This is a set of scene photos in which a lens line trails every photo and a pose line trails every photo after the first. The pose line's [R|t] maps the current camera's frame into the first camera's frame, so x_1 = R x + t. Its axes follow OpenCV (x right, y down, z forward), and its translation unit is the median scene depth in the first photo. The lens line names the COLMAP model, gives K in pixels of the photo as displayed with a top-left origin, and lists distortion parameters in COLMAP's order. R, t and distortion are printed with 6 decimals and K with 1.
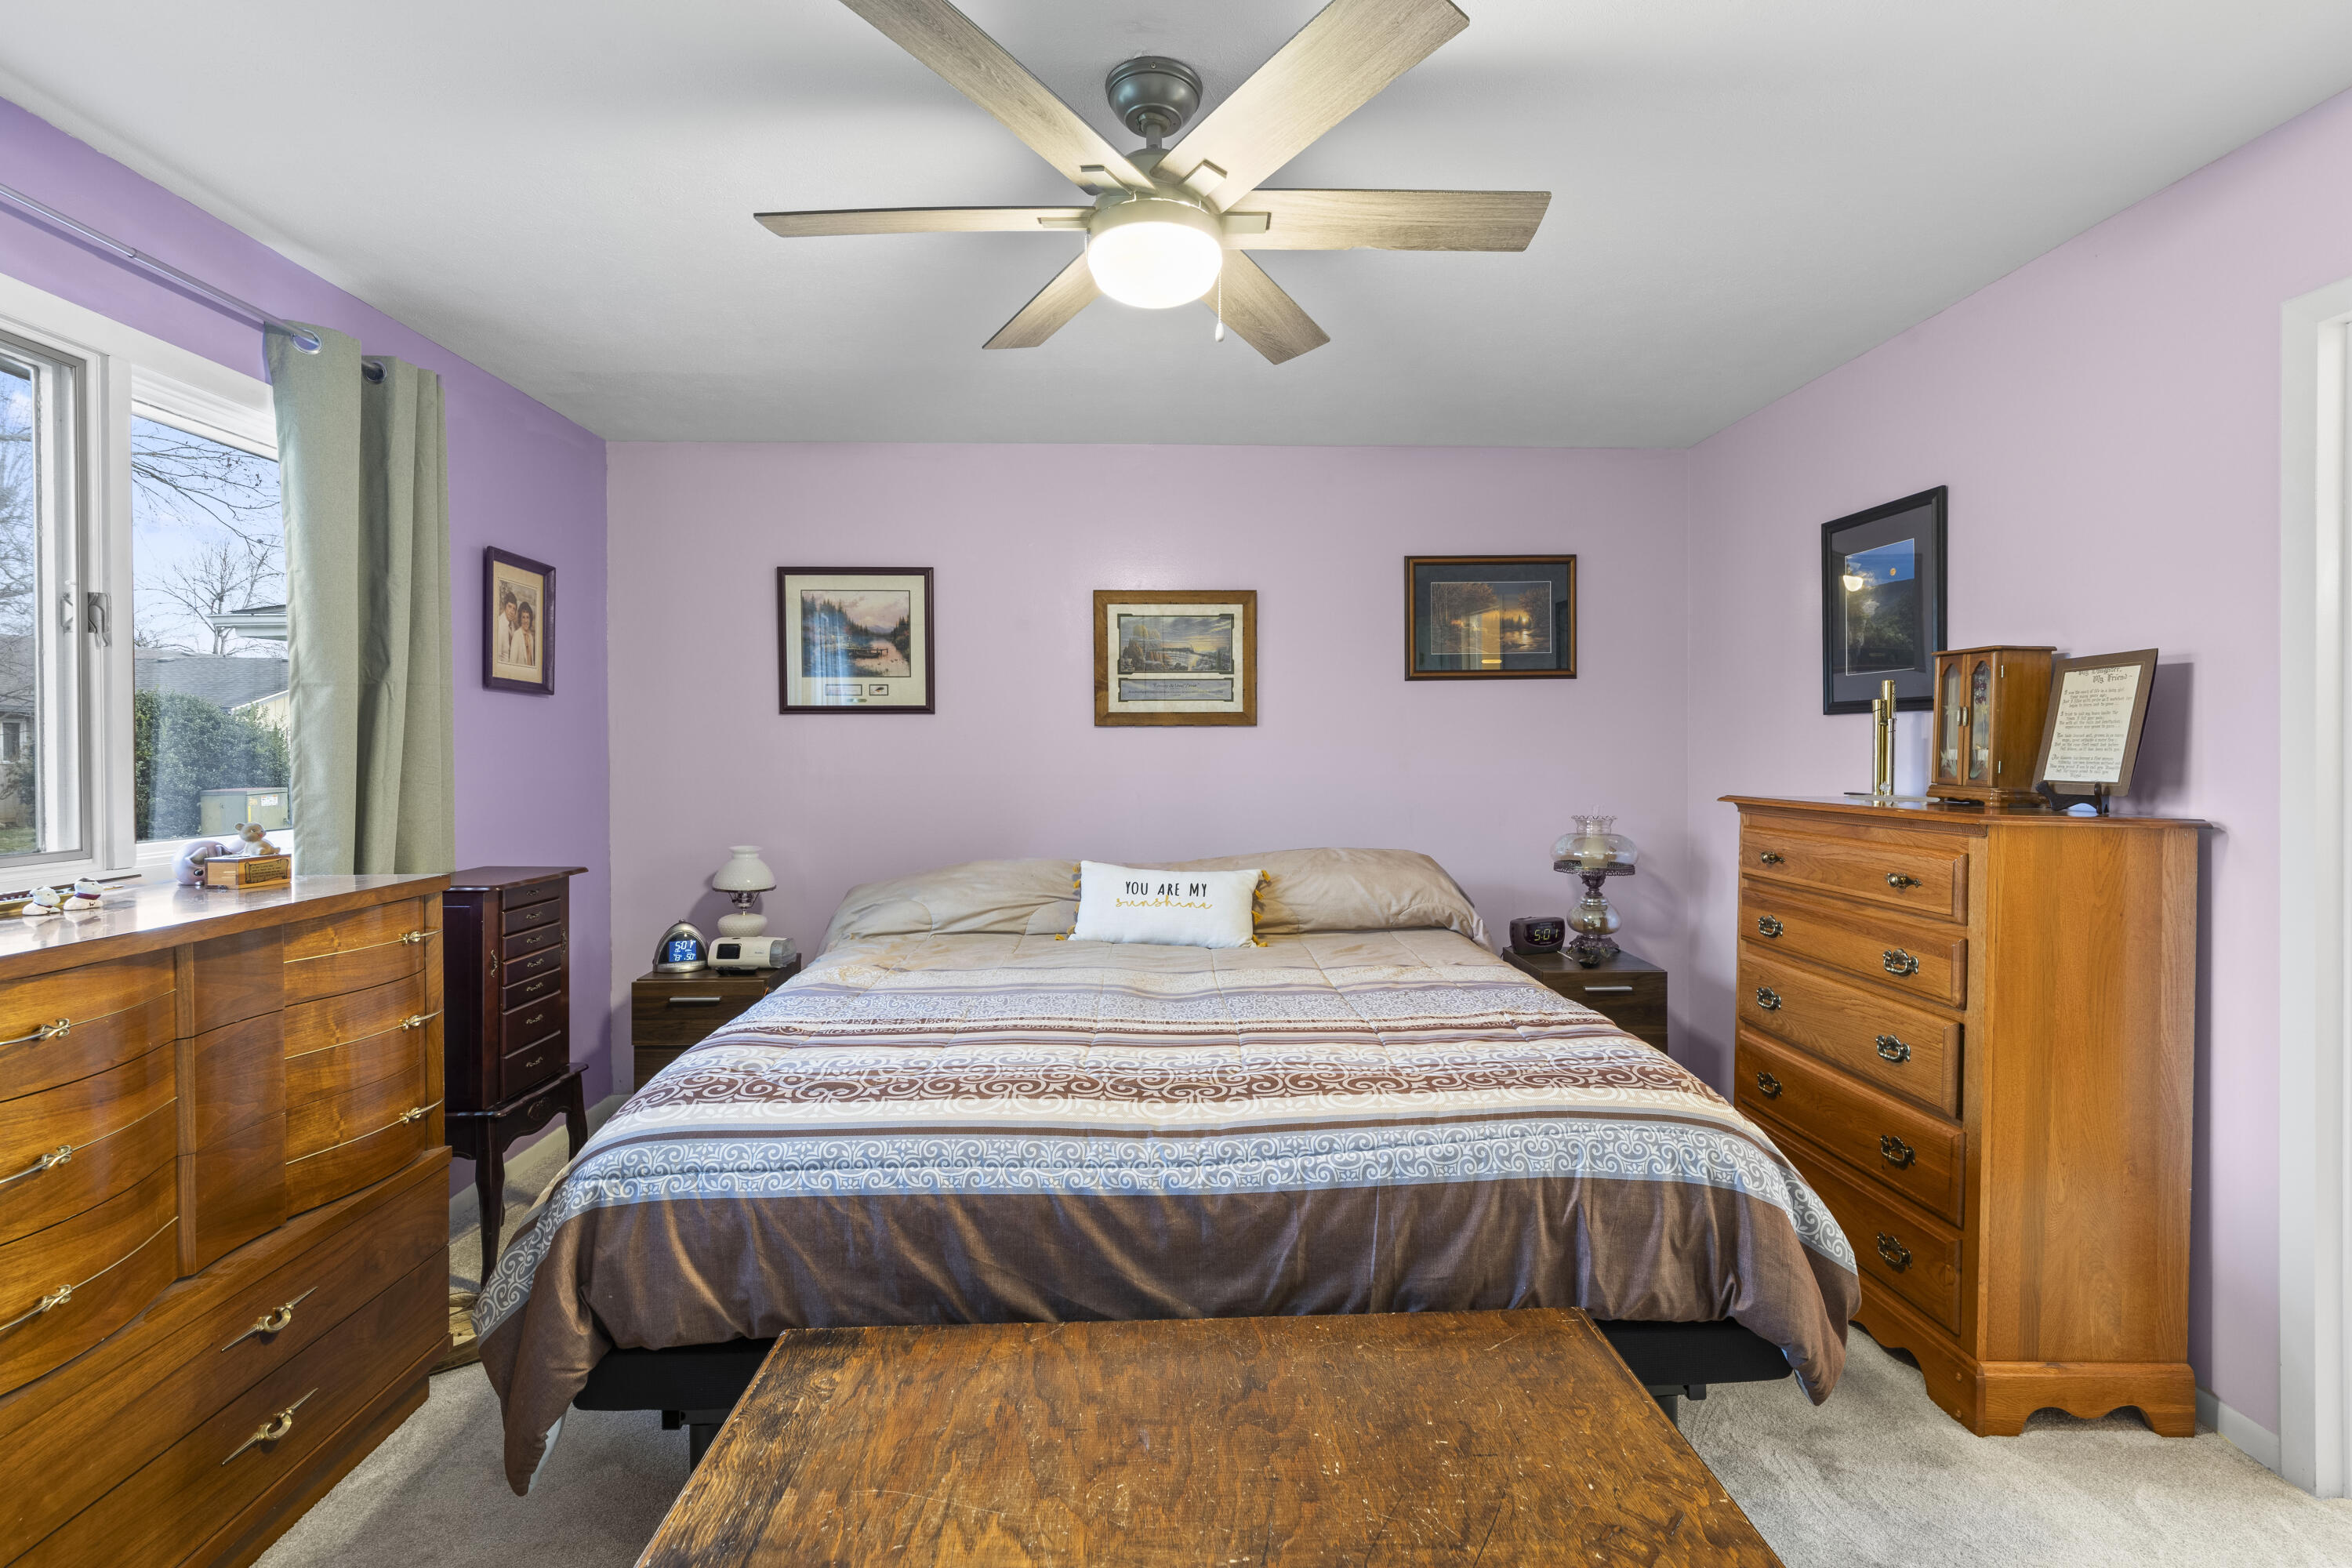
lens RADIAL K [[1052.2, 0, 1174.8], [0, 1052.2, 760.3], [0, 0, 1]] dist [0.006423, -0.001685]
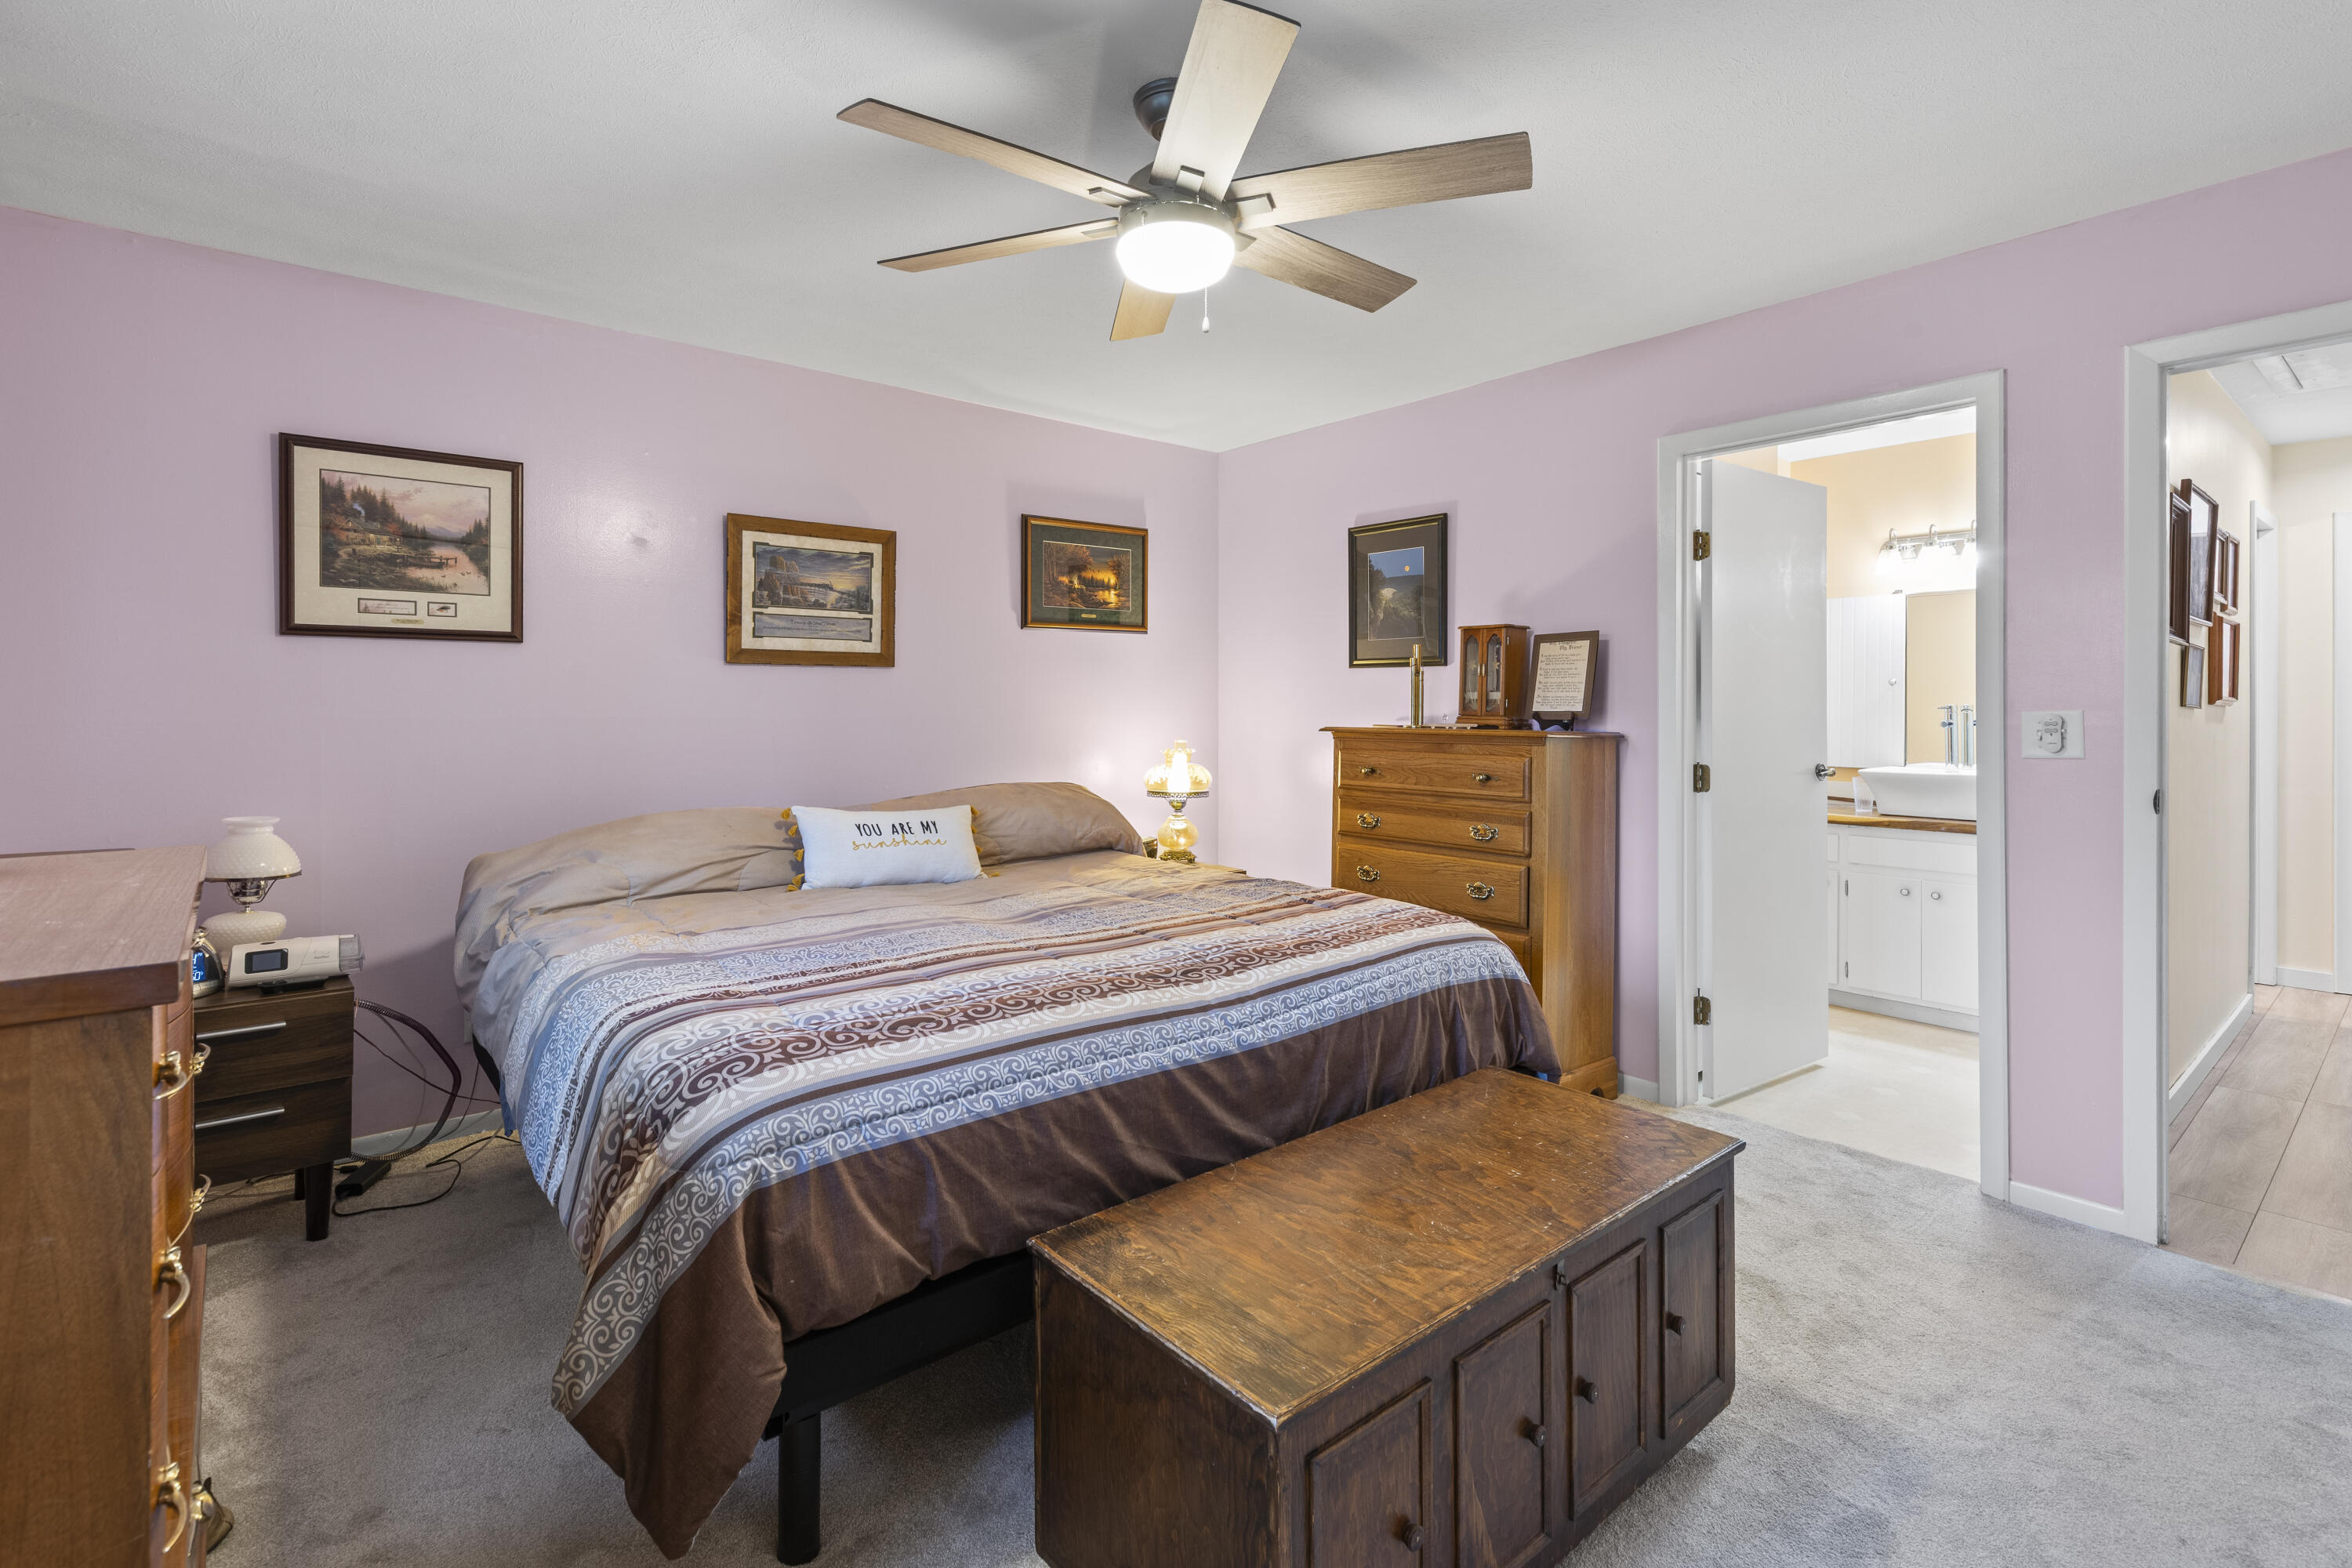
lens RADIAL K [[1052.2, 0, 1198.1], [0, 1052.2, 708.7], [0, 0, 1]] dist [0.006423, -0.001685]
pose [[0.795873, 0.000833, 0.605464, -0.406536], [0.003039, 0.999981, -0.005370, 0.017014], [-0.605456, 0.006114, 0.795855, 0.043693]]
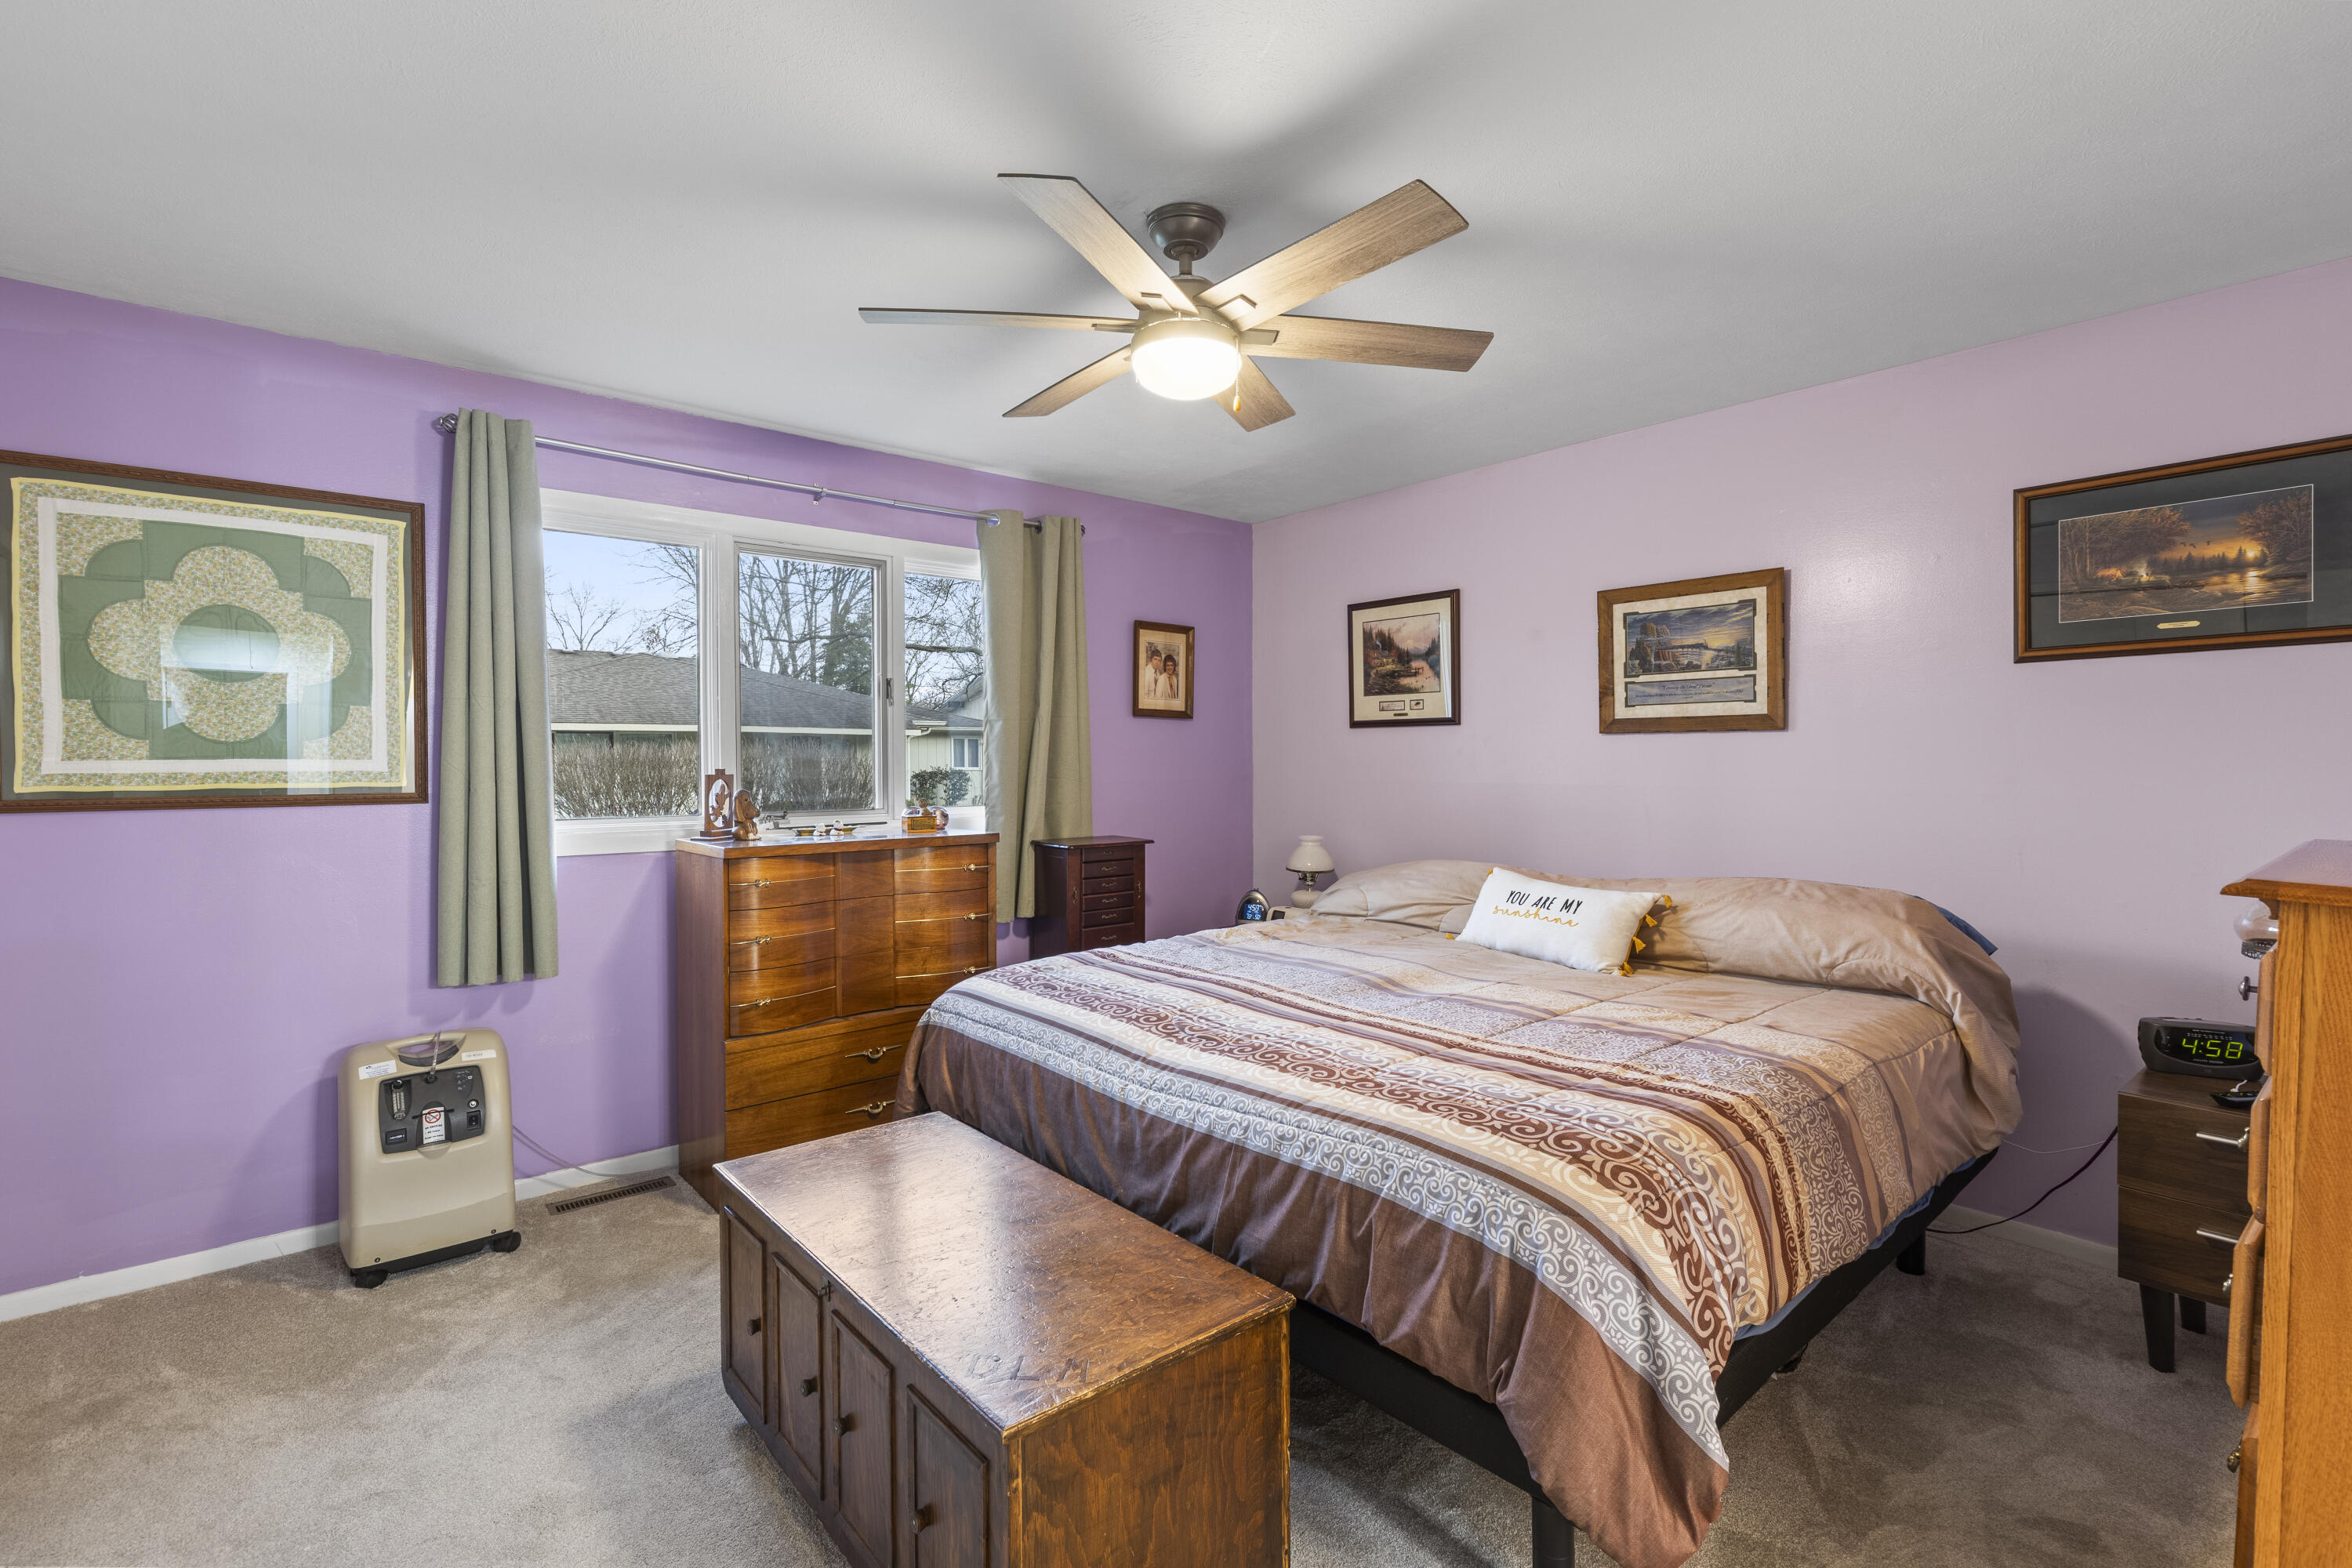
lens RADIAL K [[1052.2, 0, 1173.1], [0, 1052.2, 778.0], [0, 0, 1]] dist [0.006423, -0.001685]
pose [[0.620791, 0.016210, -0.783809, 0.575196], [-0.008358, 0.999866, 0.014059, -0.003258], [0.783932, -0.002176, 0.620843, 0.134424]]
